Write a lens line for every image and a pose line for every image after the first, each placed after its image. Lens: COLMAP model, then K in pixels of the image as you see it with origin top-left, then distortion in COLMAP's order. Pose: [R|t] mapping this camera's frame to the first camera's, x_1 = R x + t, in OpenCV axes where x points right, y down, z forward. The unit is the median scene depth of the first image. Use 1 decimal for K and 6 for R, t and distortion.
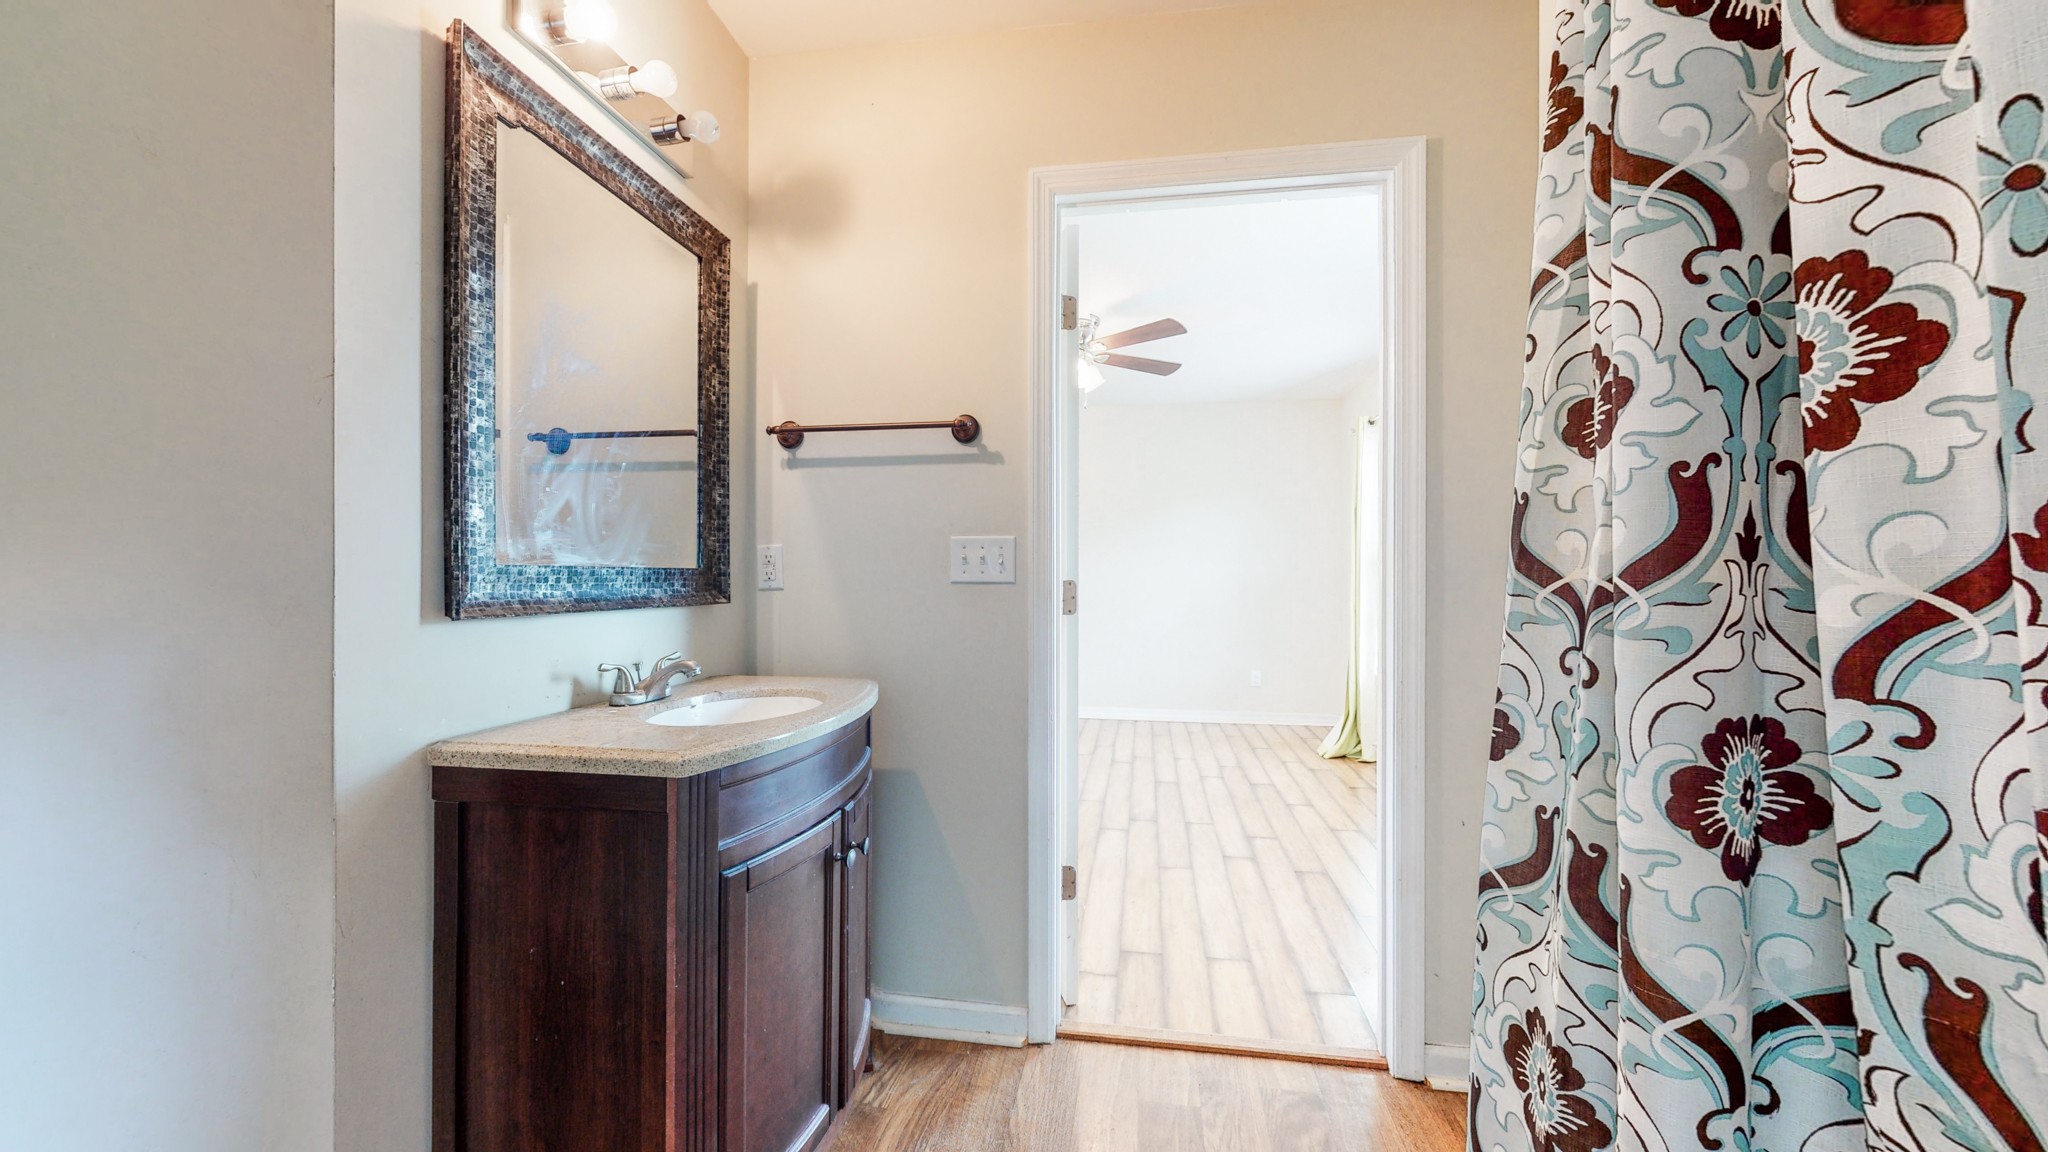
lens RADIAL K [[749.1, 0, 1021.1], [0, 749.1, 577.7], [0, 0, 1]] dist [-0.001471, -0.000173]
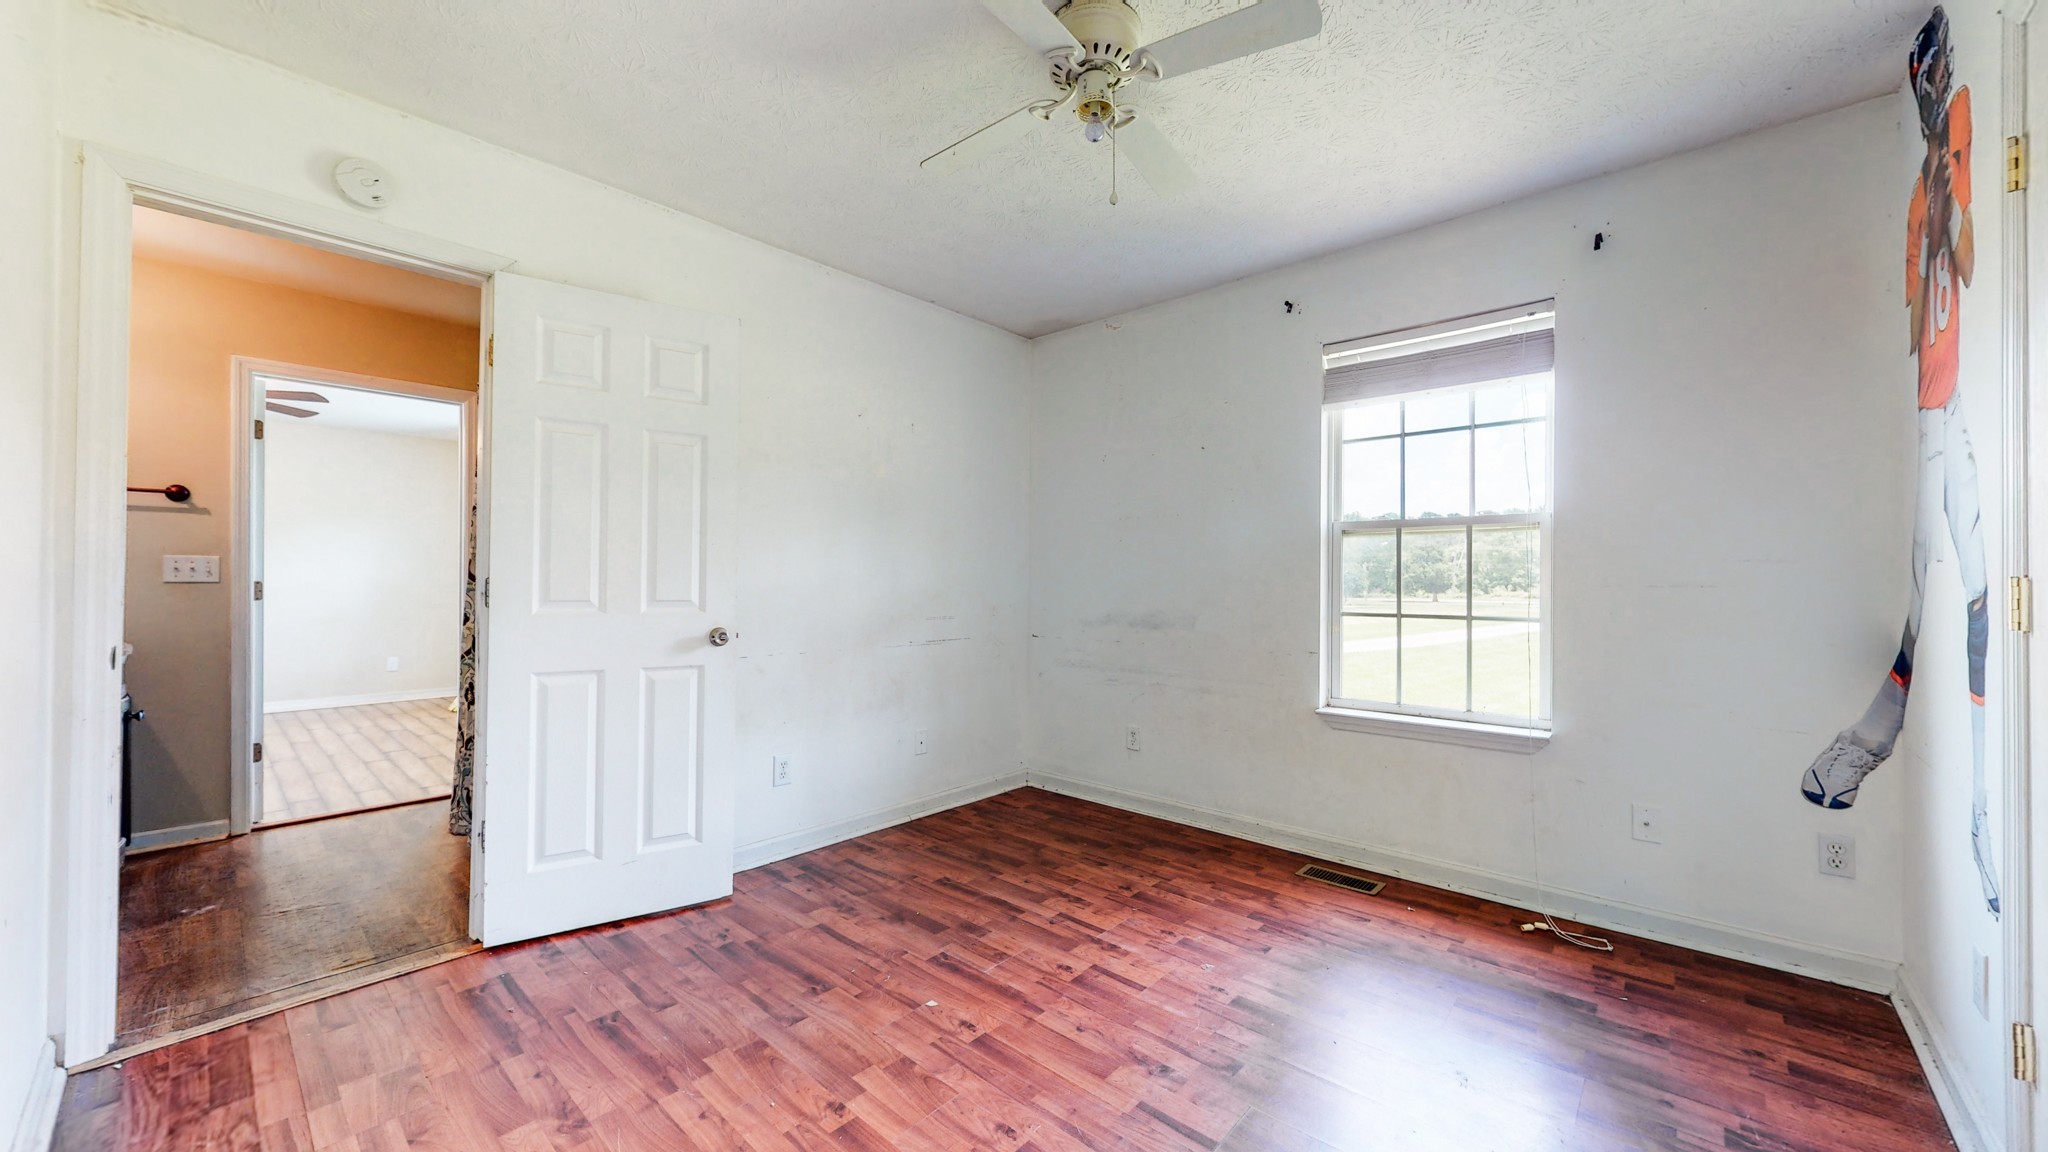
lens RADIAL K [[749.1, 0, 1036.1], [0, 749.1, 589.2], [0, 0, 1]] dist [-0.001471, -0.000173]
pose [[0.531801, 0.000723, 0.846869, -0.481401], [-0.005370, 0.999982, 0.002519, 0.008076], [-0.846853, -0.005887, 0.531795, -1.595310]]
